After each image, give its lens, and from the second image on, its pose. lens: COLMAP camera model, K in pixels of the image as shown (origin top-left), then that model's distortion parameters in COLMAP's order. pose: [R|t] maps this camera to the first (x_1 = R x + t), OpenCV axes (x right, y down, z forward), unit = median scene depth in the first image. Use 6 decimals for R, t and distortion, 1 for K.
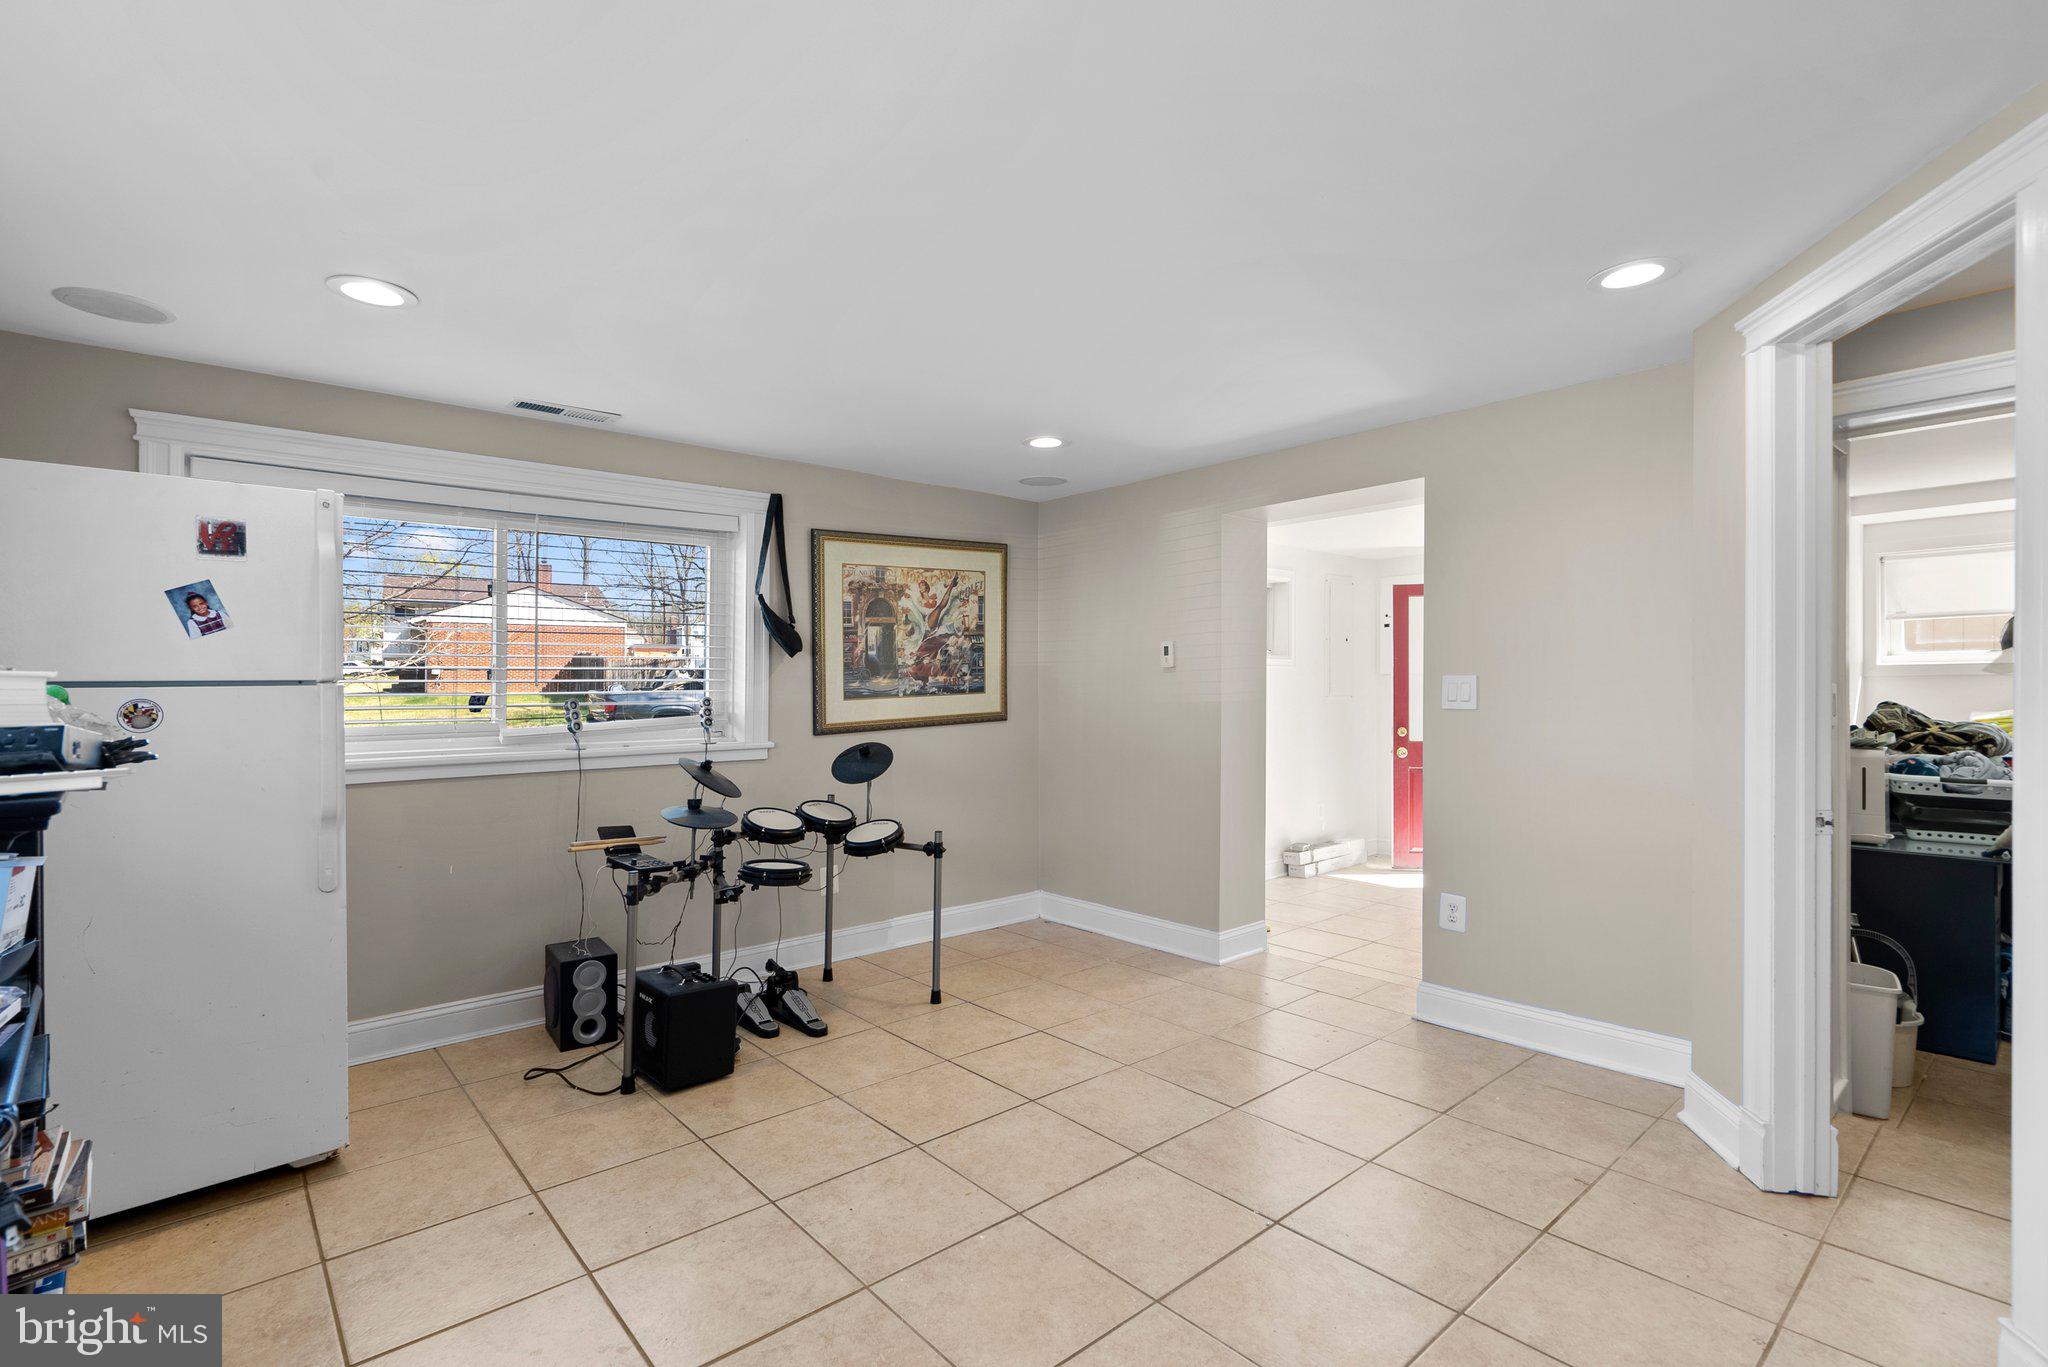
lens RADIAL K [[945.8, 0, 1025.4], [0, 945.8, 688.3], [0, 0, 1]] dist [-0.006997, 0.002601]
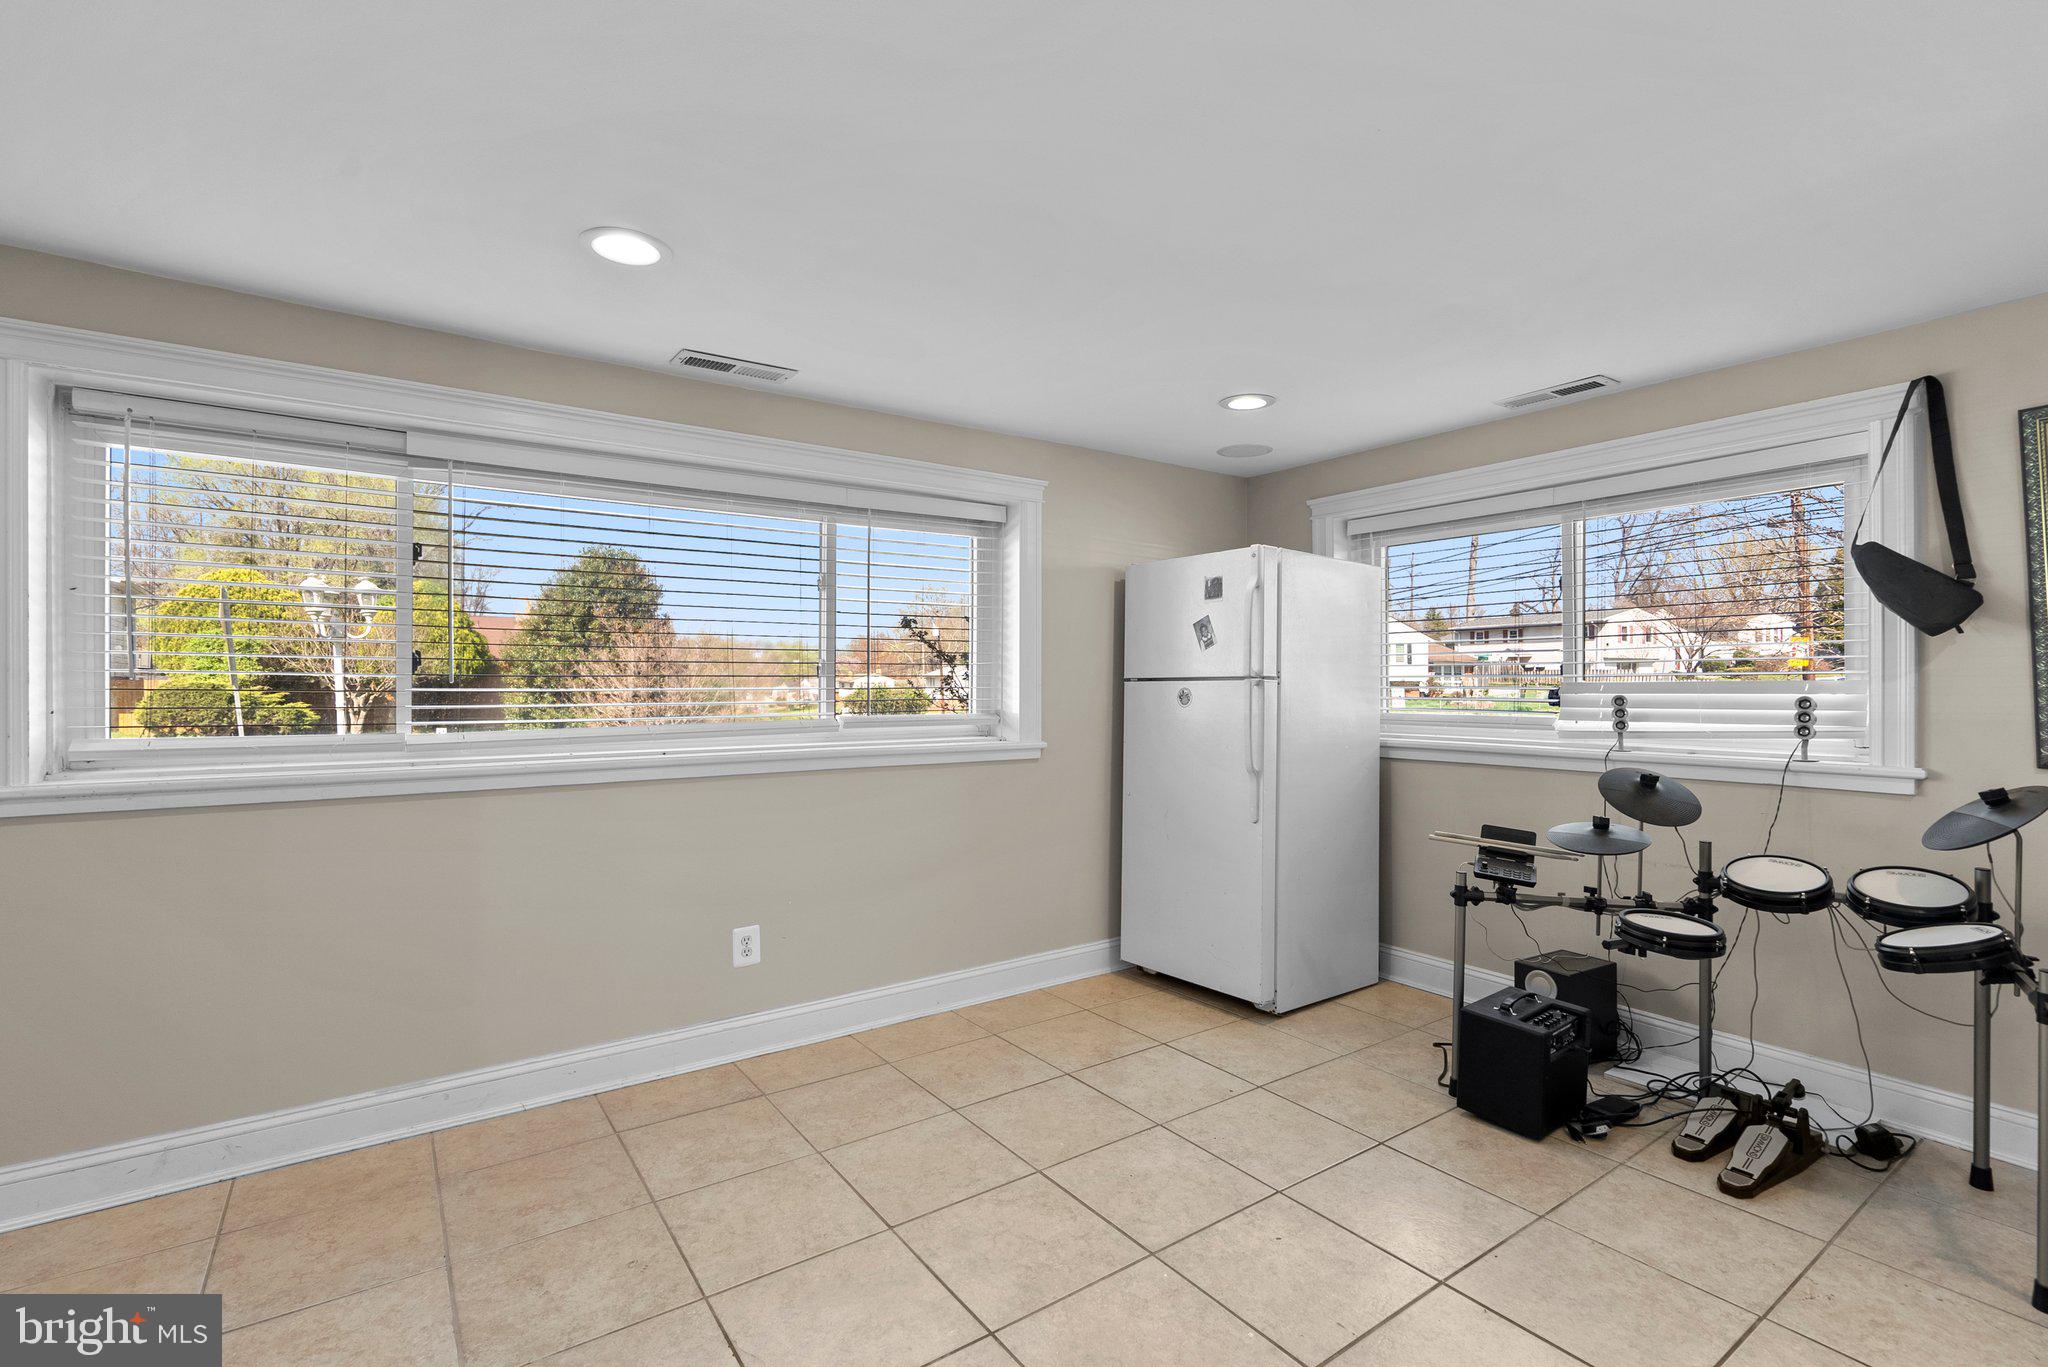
lens RADIAL K [[945.8, 0, 1005.8], [0, 945.8, 678.3], [0, 0, 1]] dist [-0.006997, 0.002601]
pose [[-0.120348, 0.005471, -0.992717, 0.731607], [0.000802, 0.999985, 0.005414, -0.013994], [0.992731, -0.000144, -0.120351, 0.784429]]
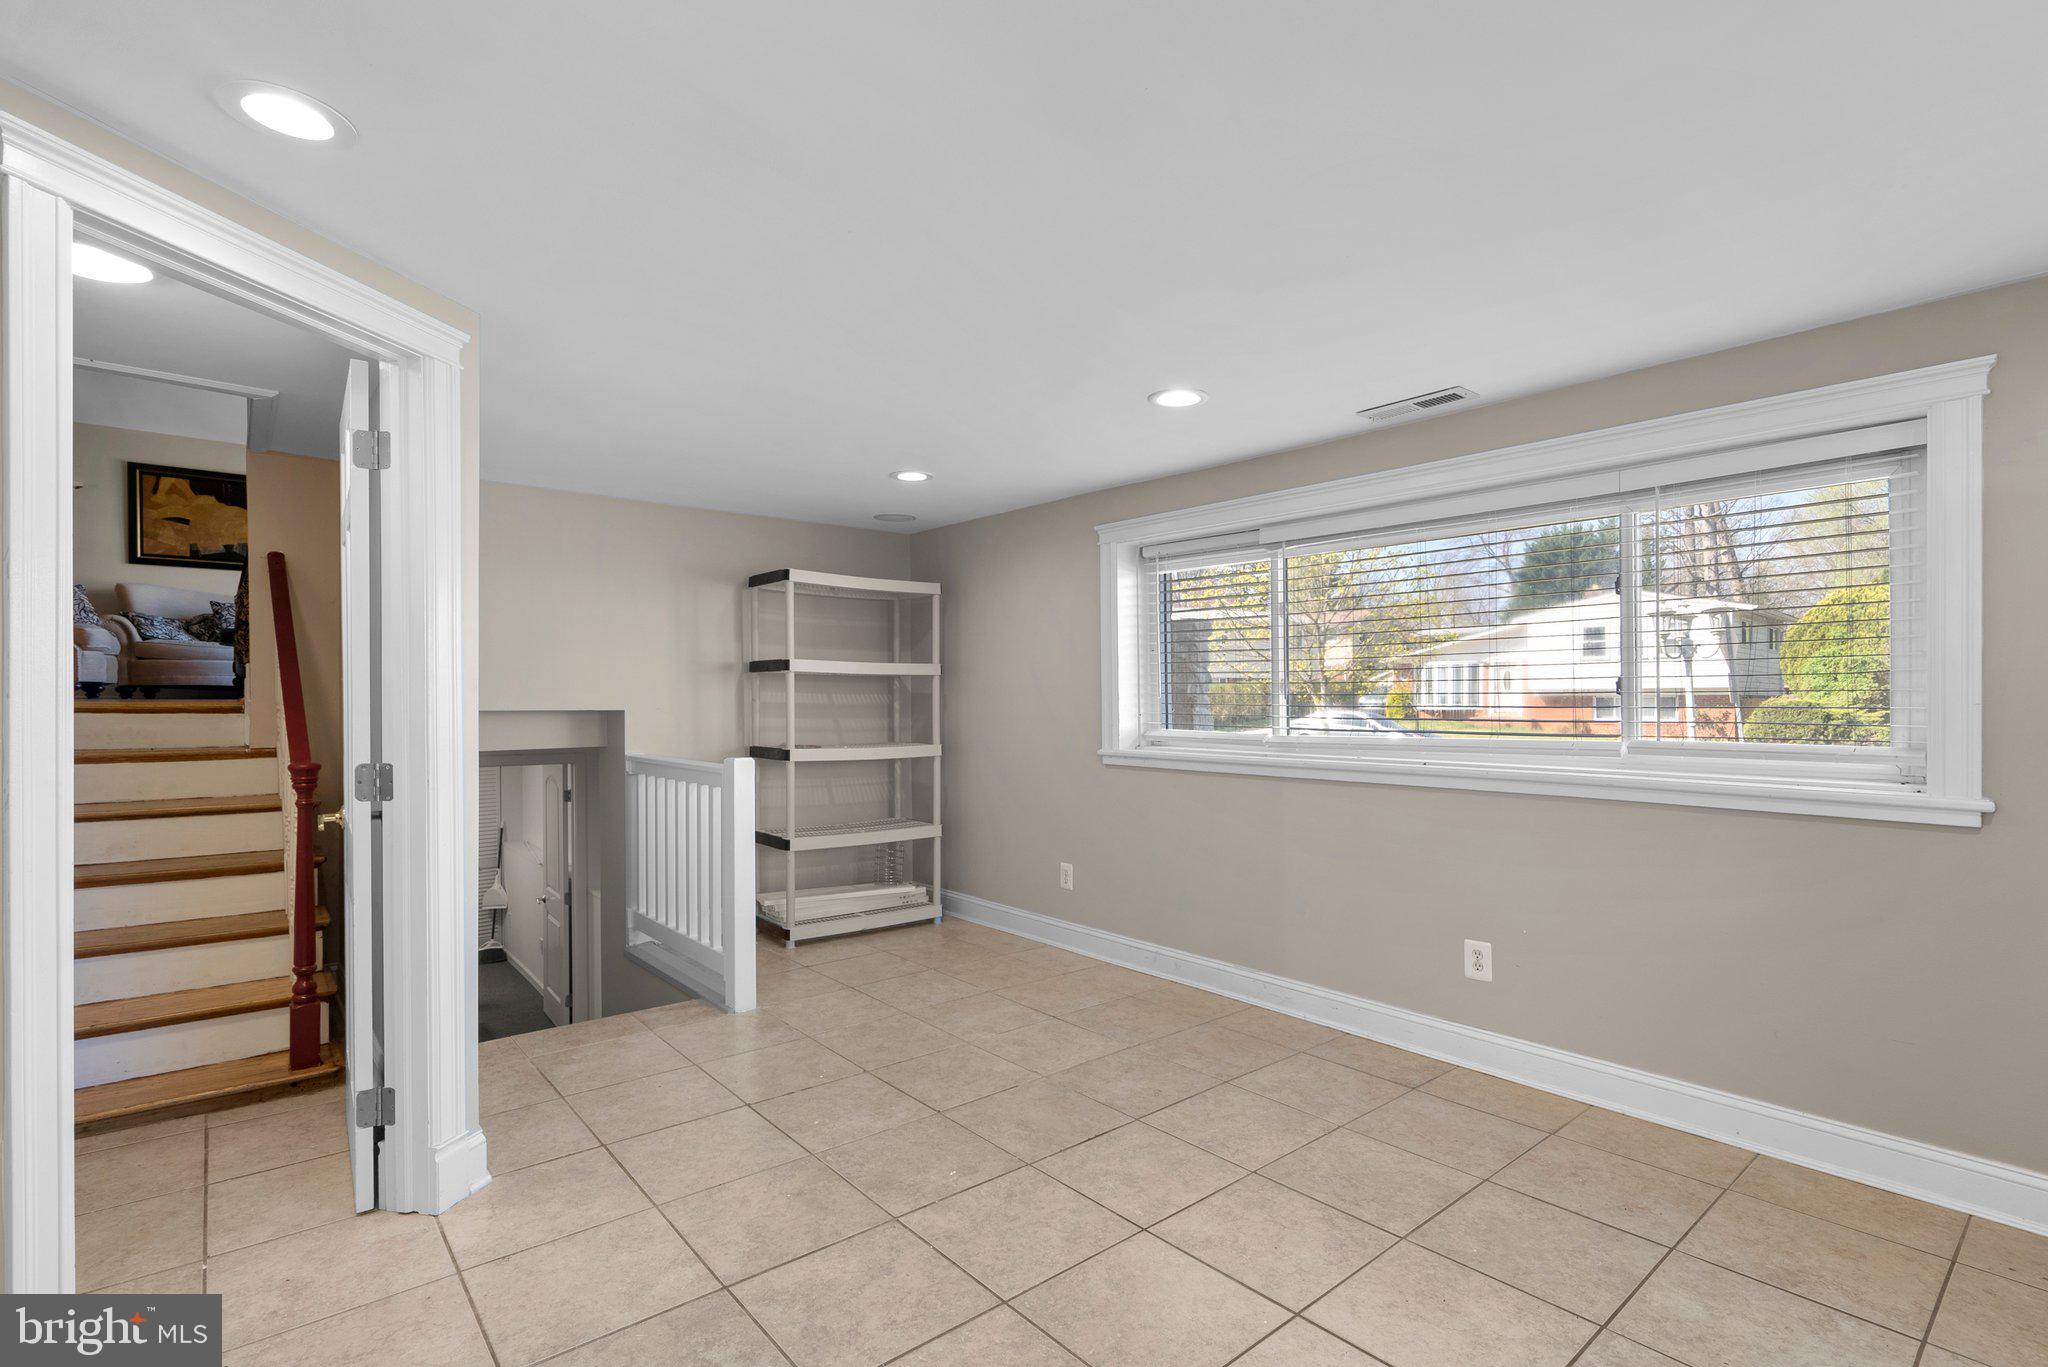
lens RADIAL K [[945.8, 0, 1024.1], [0, 945.8, 705.2], [0, 0, 1]] dist [-0.006997, 0.002601]
pose [[-0.999590, 0.006697, 0.027832, 0.068360], [0.006822, 0.999967, 0.004420, -0.003051], [-0.027802, 0.004608, -0.999603, 1.613054]]
